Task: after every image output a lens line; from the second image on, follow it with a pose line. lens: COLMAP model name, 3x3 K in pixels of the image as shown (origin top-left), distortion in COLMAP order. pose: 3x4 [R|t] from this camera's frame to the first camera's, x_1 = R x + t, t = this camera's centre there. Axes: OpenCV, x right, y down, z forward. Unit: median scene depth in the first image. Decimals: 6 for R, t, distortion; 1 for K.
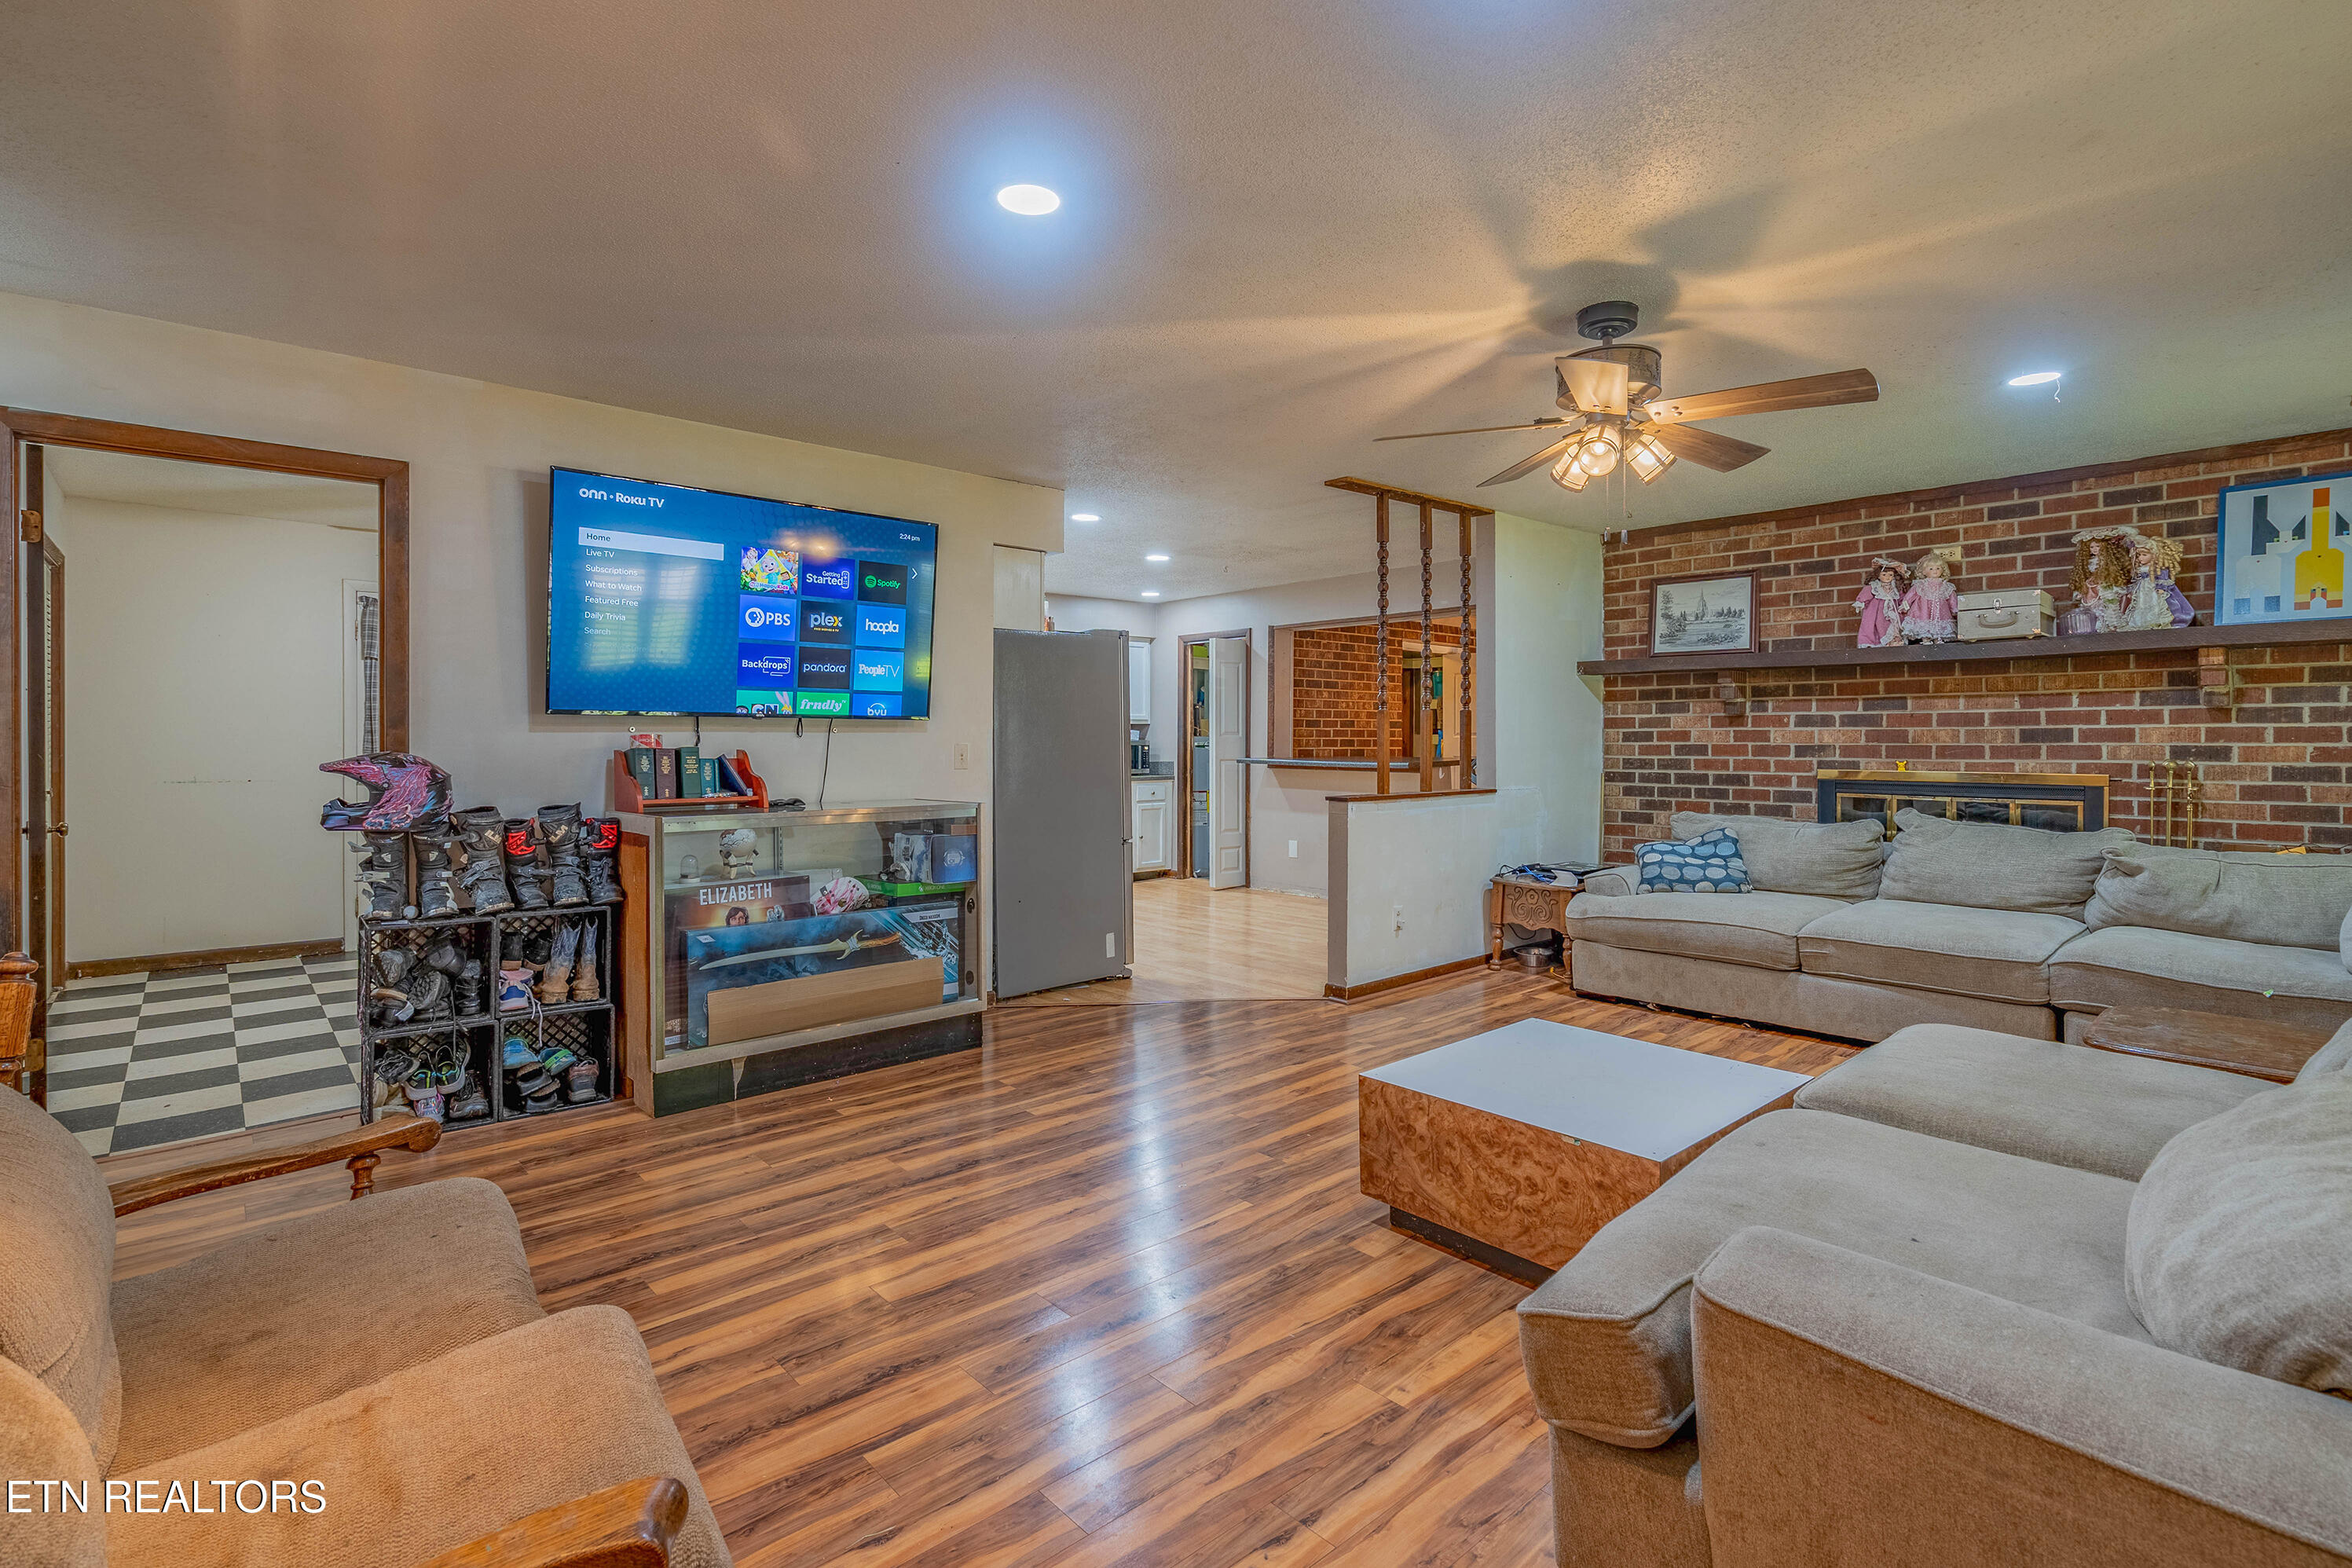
lens RADIAL K [[1094.6, 0, 1170.6], [0, 1094.6, 768.5], [0, 0, 1]] dist [-0.003111, -0.000221]
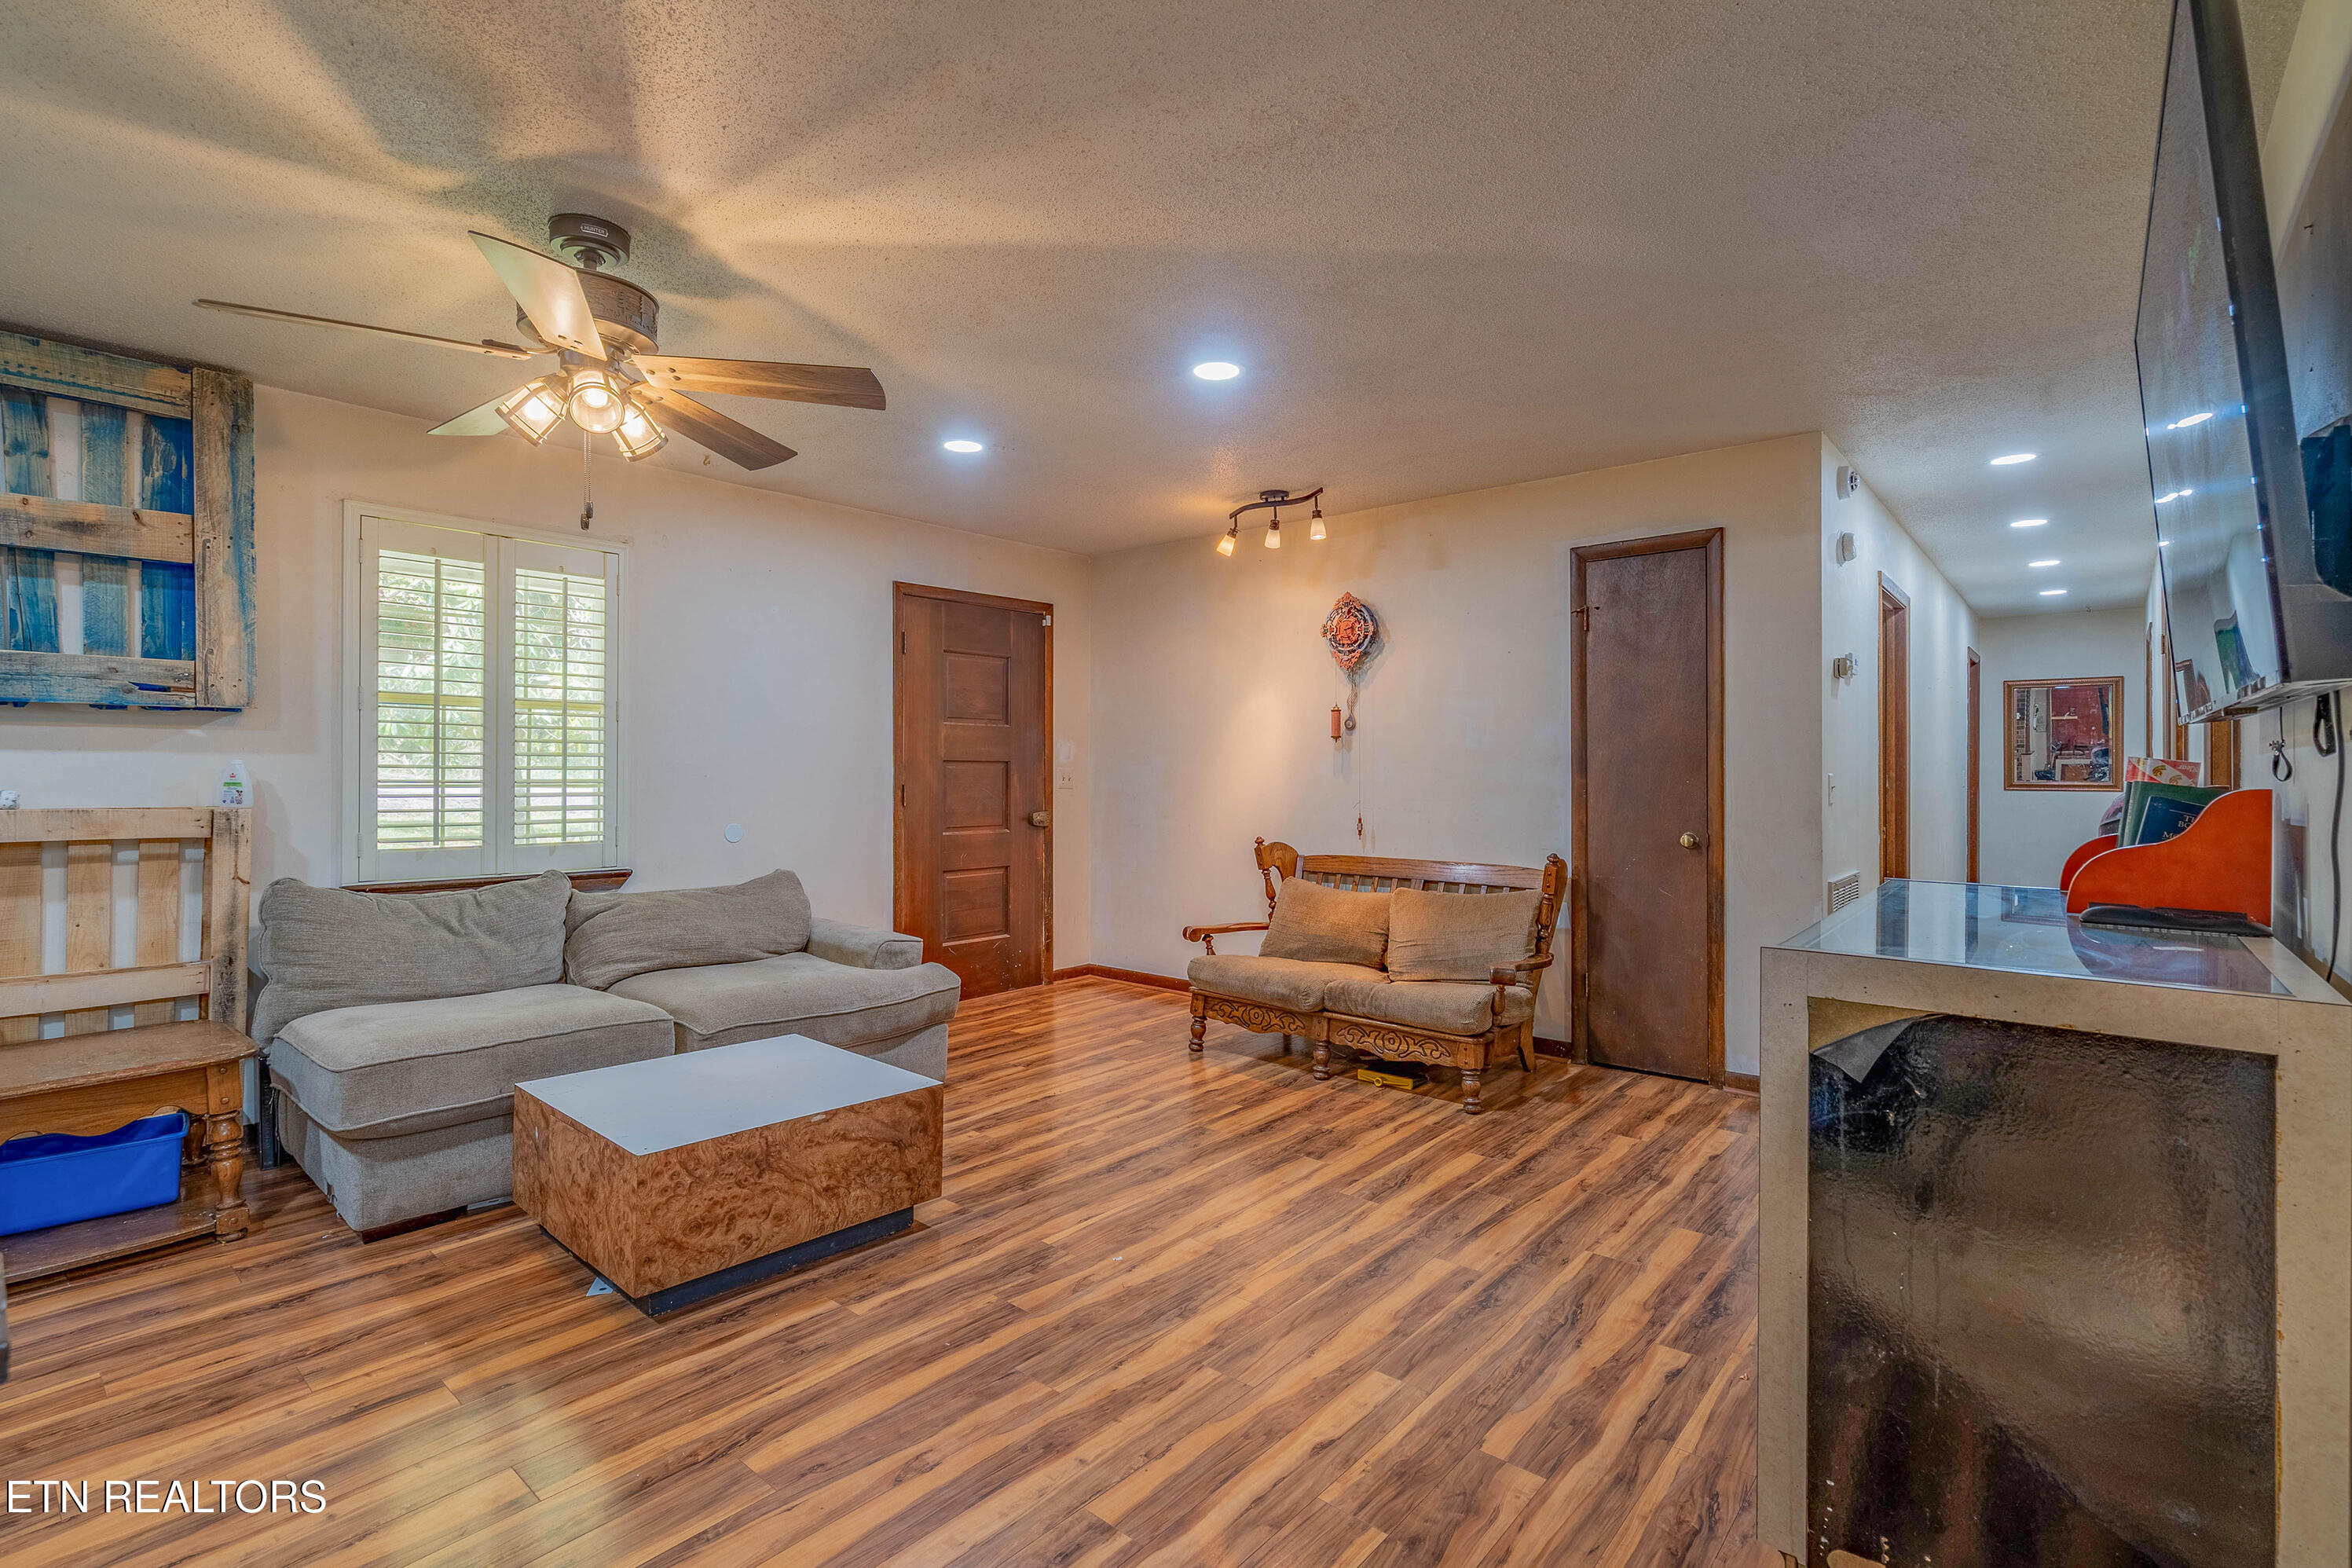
lens RADIAL K [[1094.6, 0, 1173.7], [0, 1094.6, 768.7], [0, 0, 1]] dist [-0.003111, -0.000221]
pose [[-0.990034, 0.000852, -0.140827, 0.103192], [-0.002647, 0.999692, 0.024658, -0.052743], [0.140805, 0.024785, -0.989727, 2.127404]]
